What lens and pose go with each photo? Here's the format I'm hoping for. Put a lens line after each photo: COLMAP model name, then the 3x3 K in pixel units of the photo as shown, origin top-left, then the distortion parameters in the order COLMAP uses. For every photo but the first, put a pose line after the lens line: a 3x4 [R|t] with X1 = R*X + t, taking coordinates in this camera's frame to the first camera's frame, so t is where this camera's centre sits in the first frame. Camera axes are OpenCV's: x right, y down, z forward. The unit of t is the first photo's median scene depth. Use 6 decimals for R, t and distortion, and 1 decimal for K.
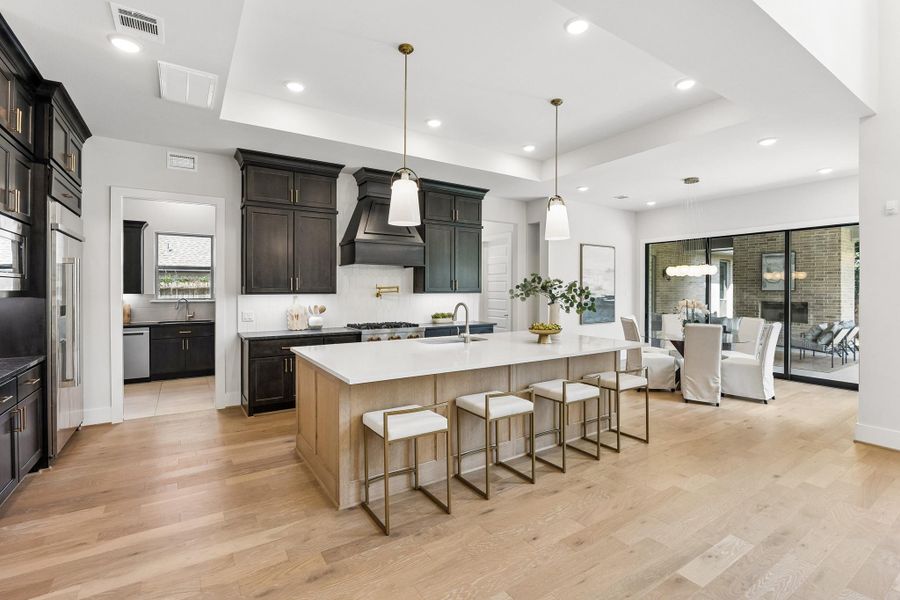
lens RADIAL K [[415.9, 0, 452.9], [0, 415.9, 295.2], [0, 0, 1]] dist [-0.002008, -0.000612]
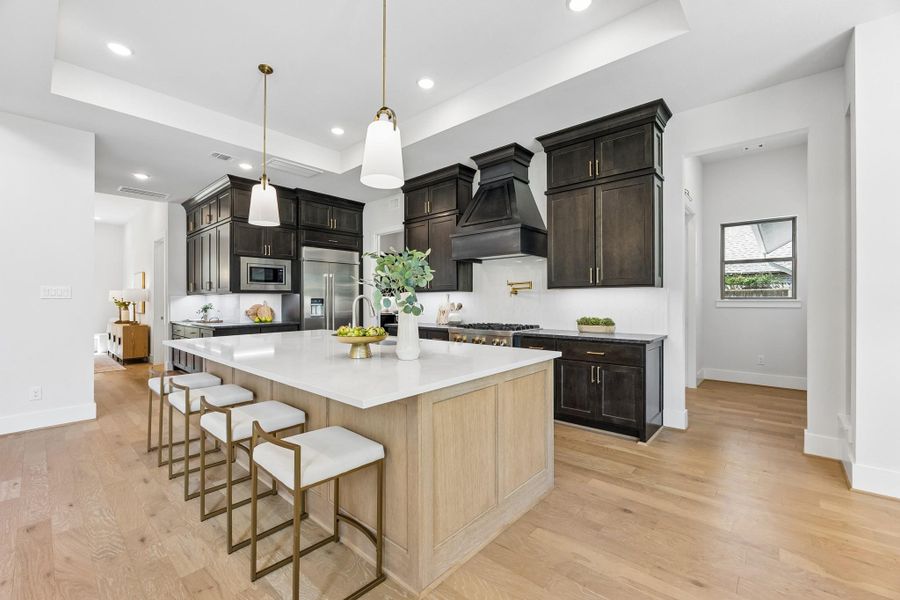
lens RADIAL K [[377.4, 0, 442.9], [0, 377.4, 292.8], [0, 0, 1]] dist [0.000768, -0.000381]
pose [[0.248340, -0.020576, -0.968454, 0.600372], [-0.009856, 0.999669, -0.023766, 0.022803], [0.968623, 0.015447, 0.248055, 0.726699]]
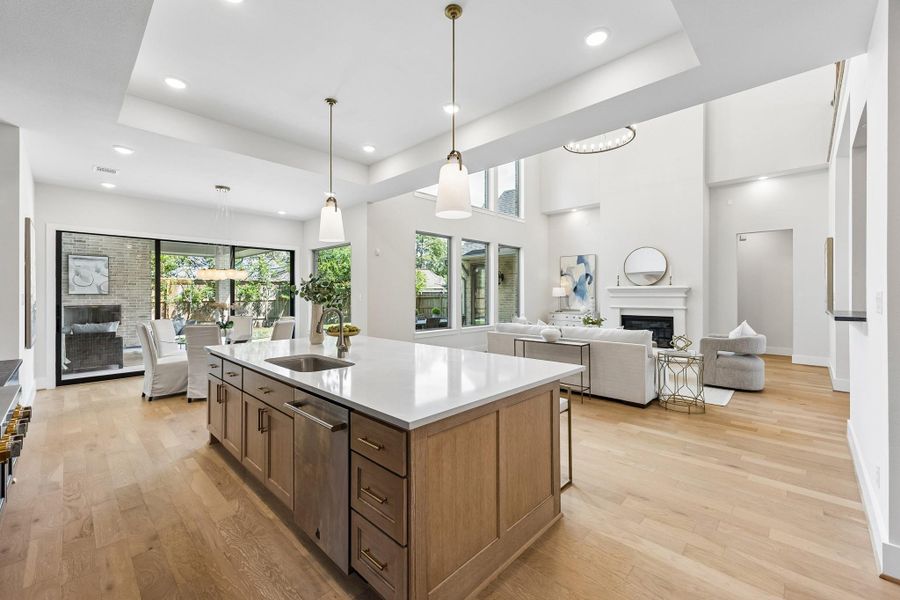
lens RADIAL K [[363.4, 0, 445.9], [0, 363.4, 295.9], [0, 0, 1]] dist [0.009631, -0.000764]
pose [[-0.215978, -0.006289, 0.976378, -0.517214], [0.013706, 0.999861, 0.009472, -0.006840], [-0.976302, 0.015428, -0.215862, 0.710050]]
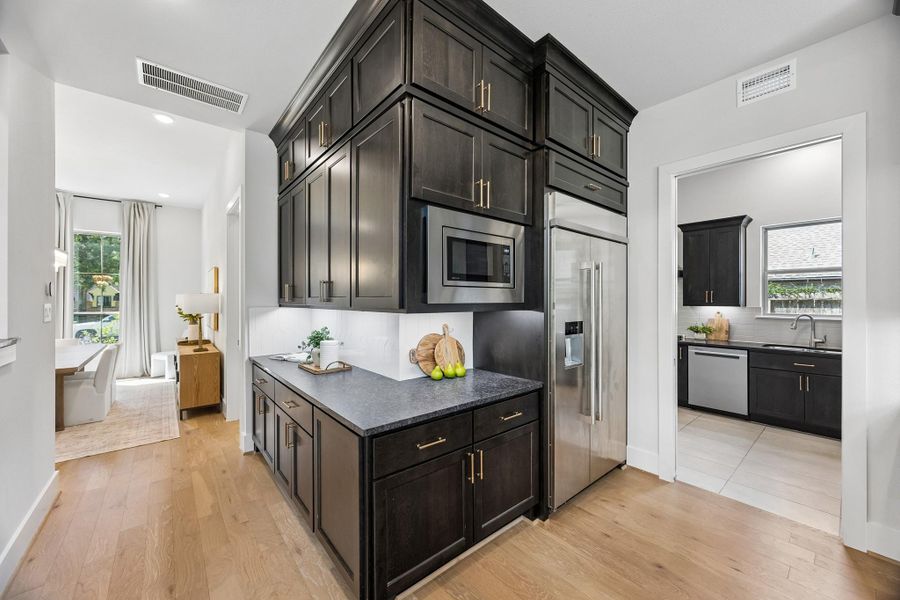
lens RADIAL K [[340.7, 0, 447.7], [0, 340.7, 296.1], [0, 0, 1]] dist [-0.002896, 0.000195]
pose [[0.119867, -0.012709, -0.992709, -0.200556], [-0.015751, 0.999768, -0.014702, -0.006475], [0.992665, 0.017398, 0.119639, 0.435254]]
